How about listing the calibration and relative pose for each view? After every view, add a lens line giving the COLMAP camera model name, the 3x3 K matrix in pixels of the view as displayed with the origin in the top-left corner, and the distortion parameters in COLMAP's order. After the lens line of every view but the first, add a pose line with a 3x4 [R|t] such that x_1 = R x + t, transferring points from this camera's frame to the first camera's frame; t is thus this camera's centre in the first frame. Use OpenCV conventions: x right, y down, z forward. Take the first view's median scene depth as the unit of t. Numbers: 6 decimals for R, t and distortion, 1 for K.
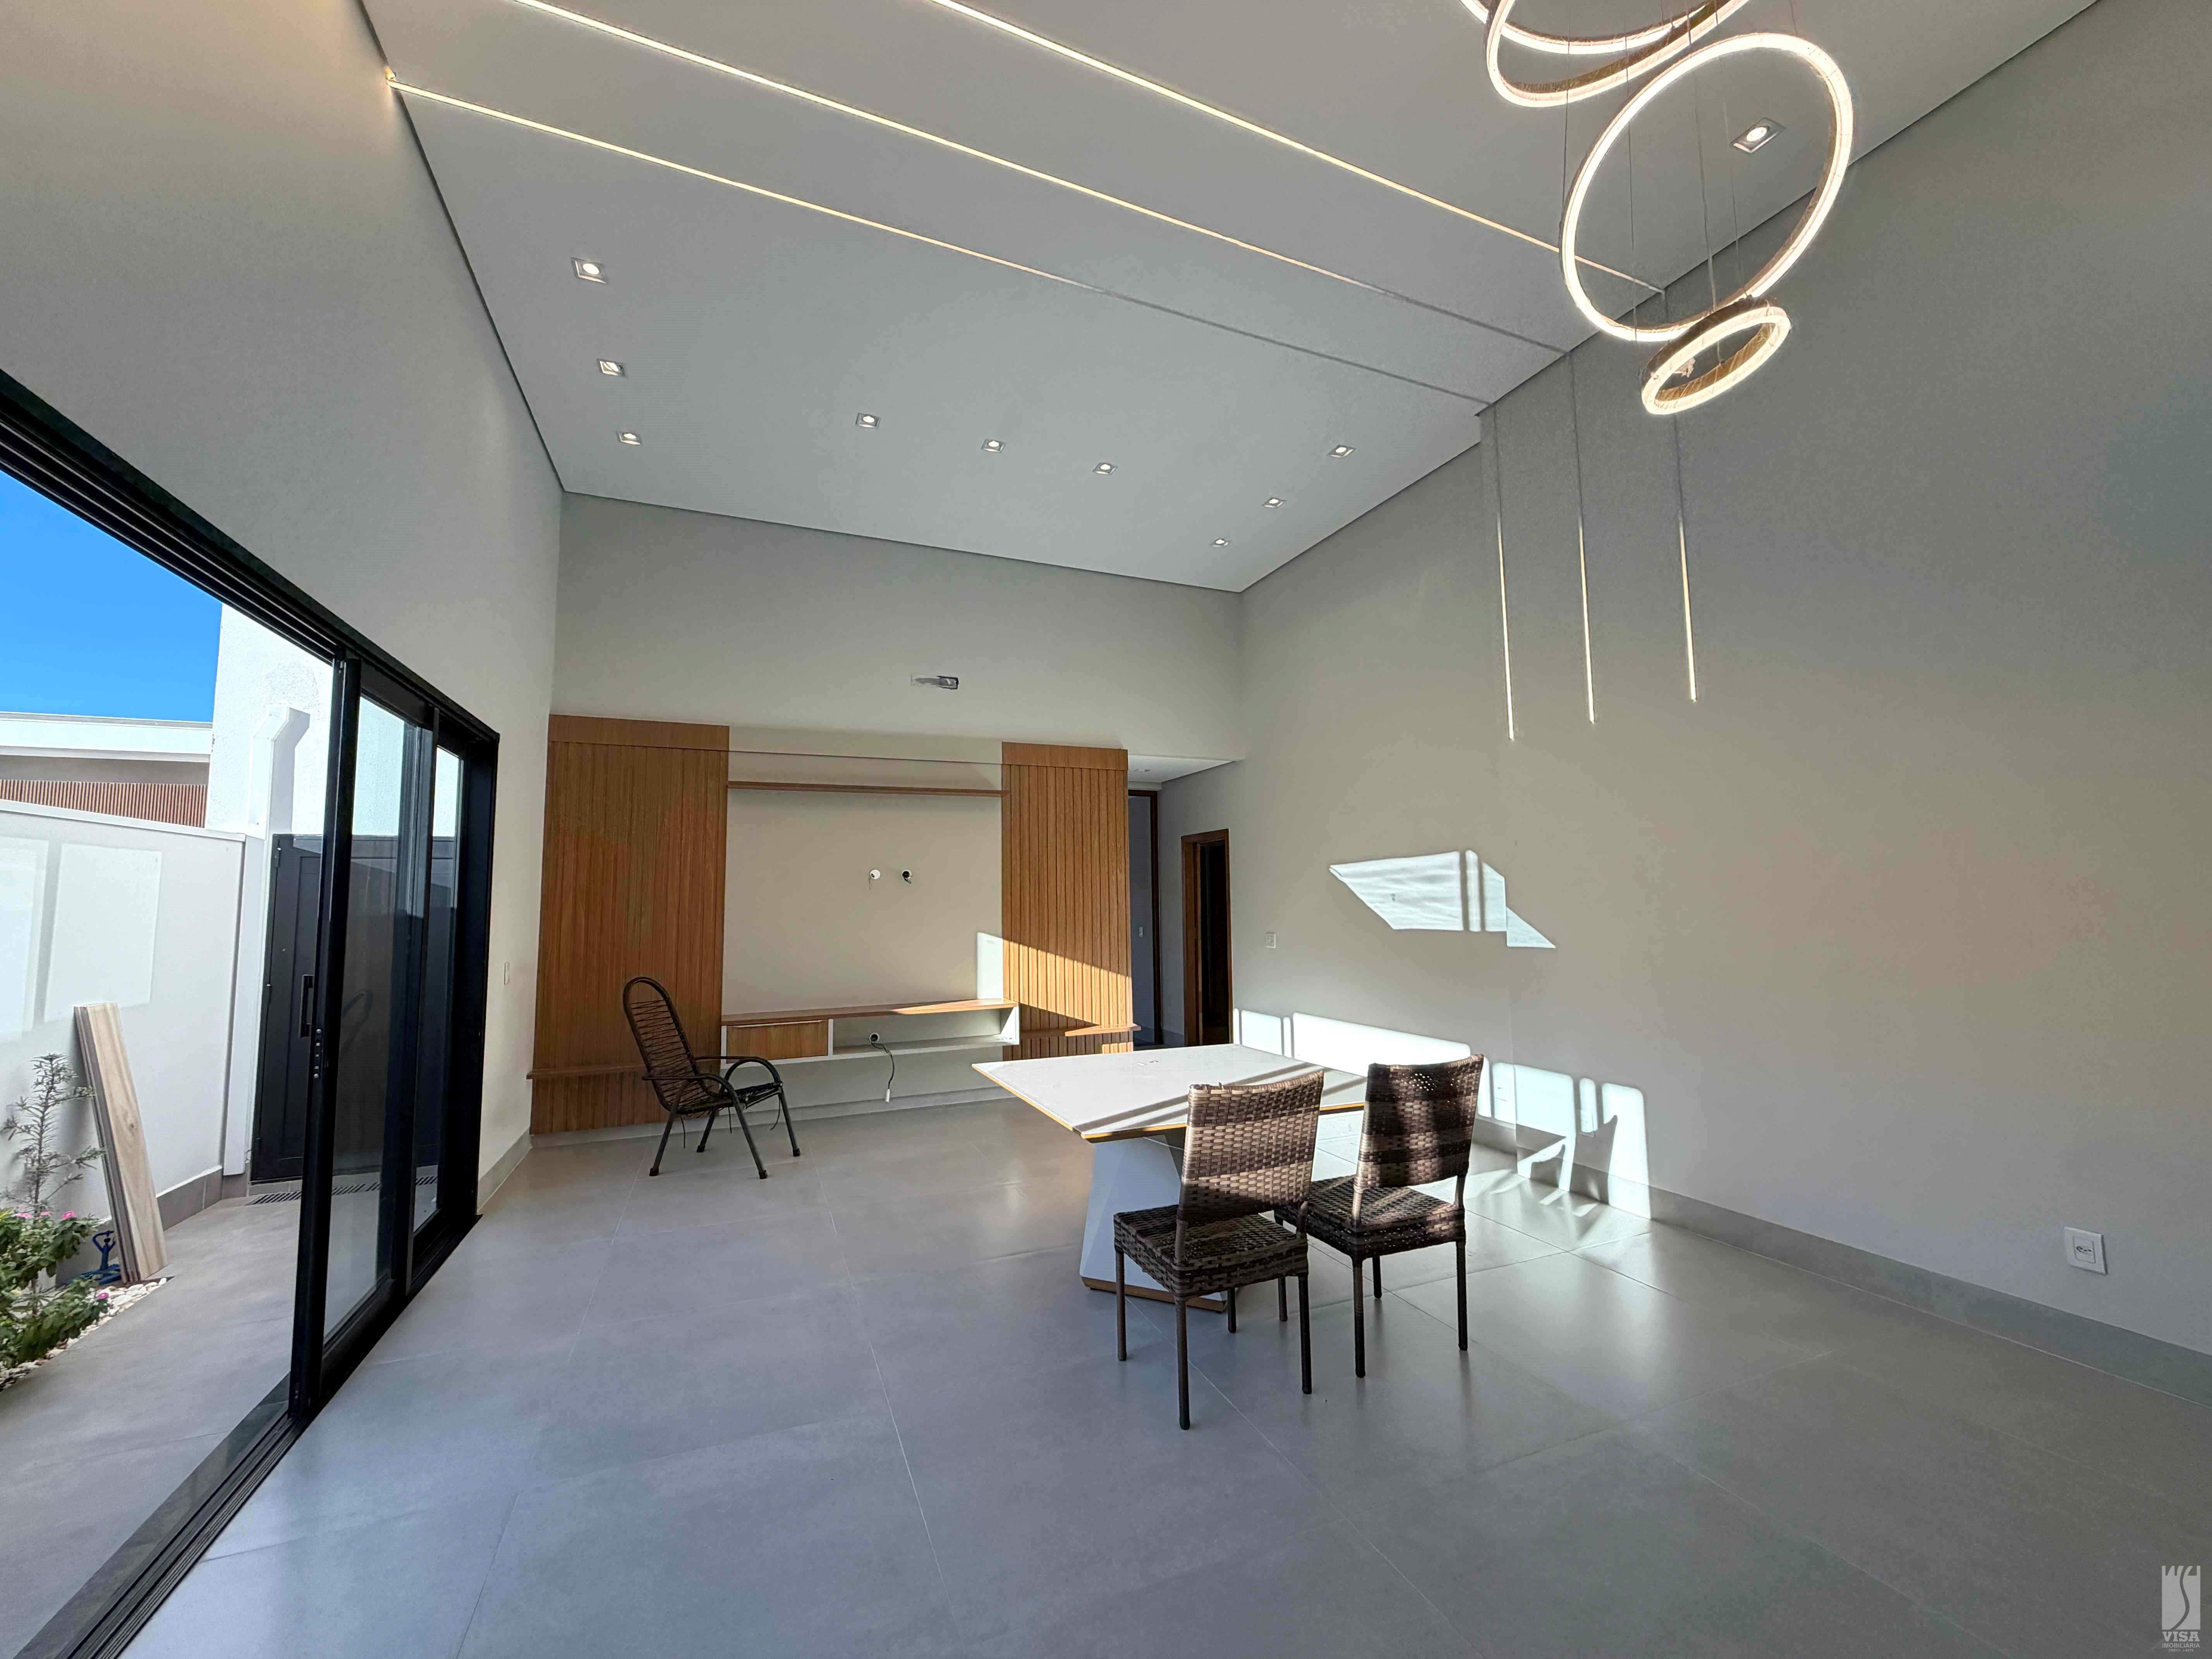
lens RADIAL K [[879.7, 0, 1103.1], [0, 879.7, 827.4], [0, 0, 1]] dist [-0.000491, -0.000086]
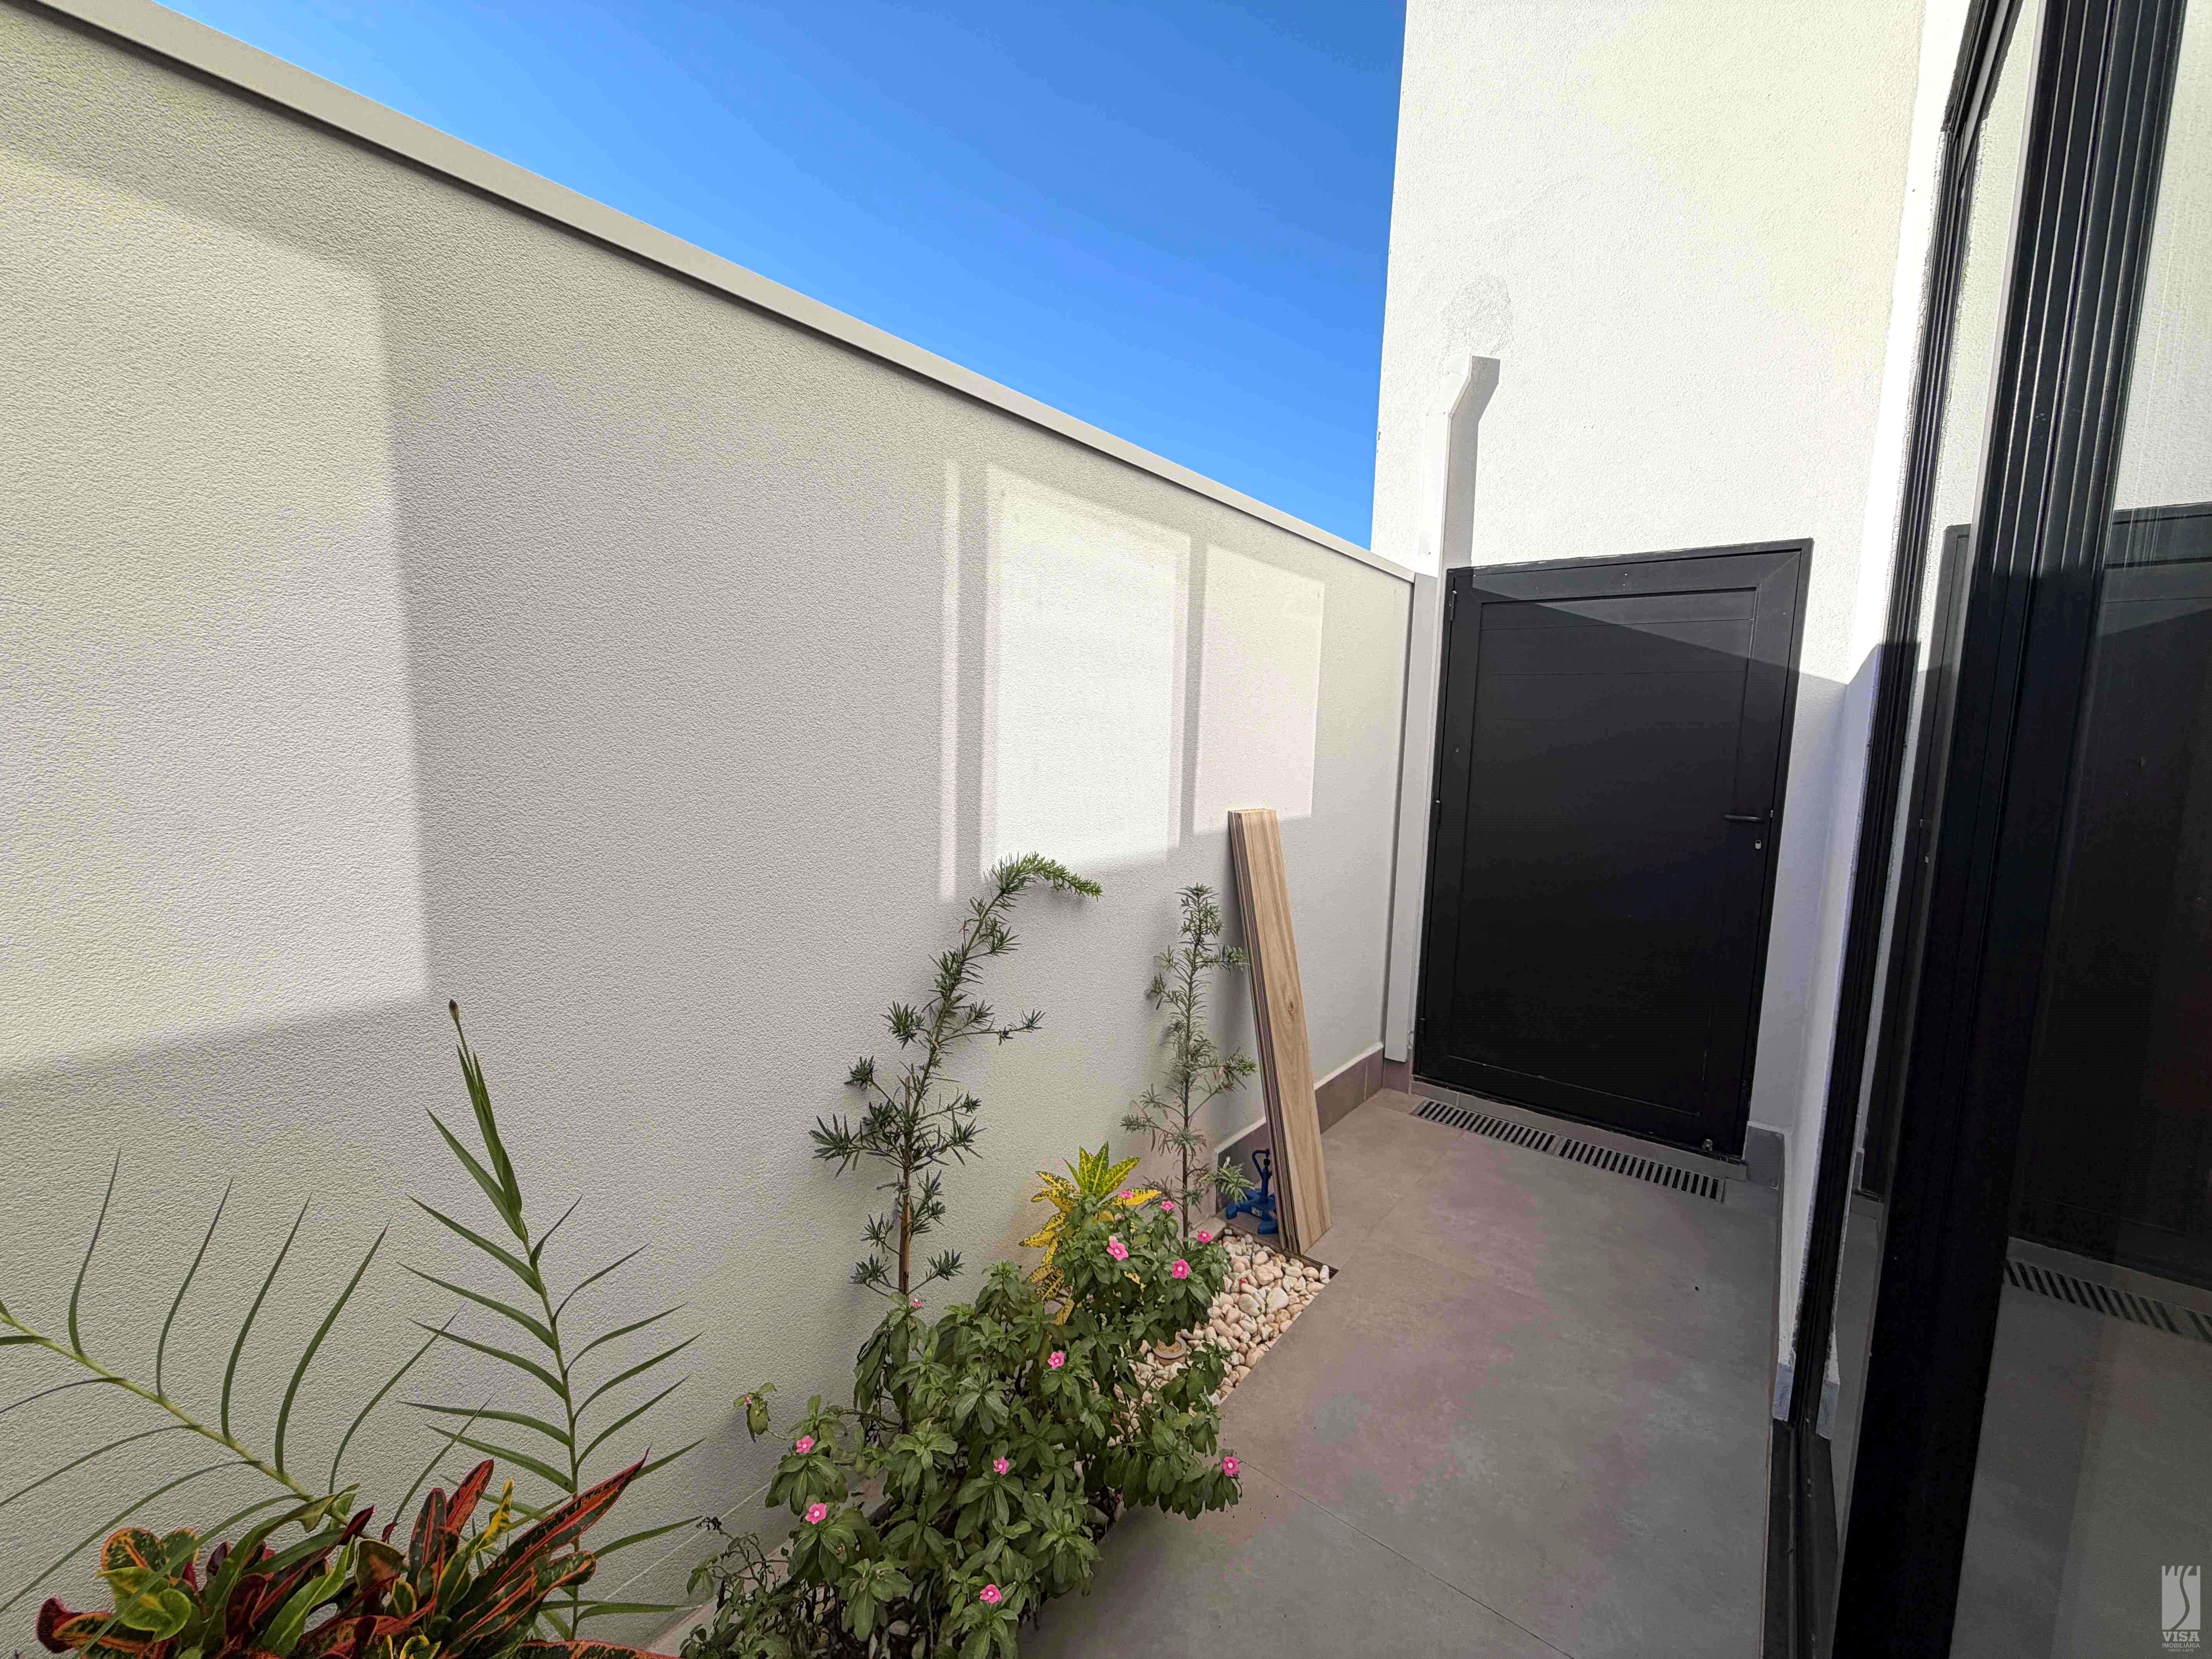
lens RADIAL K [[879.7, 0, 1103.1], [0, 879.7, 827.4], [0, 0, 1]] dist [-0.000491, -0.000086]
pose [[0.484909, 0.121391, -0.866099, -0.328041], [0.040623, 0.986125, 0.160958, 0.053883], [0.873621, -0.113233, 0.473250, 0.306995]]
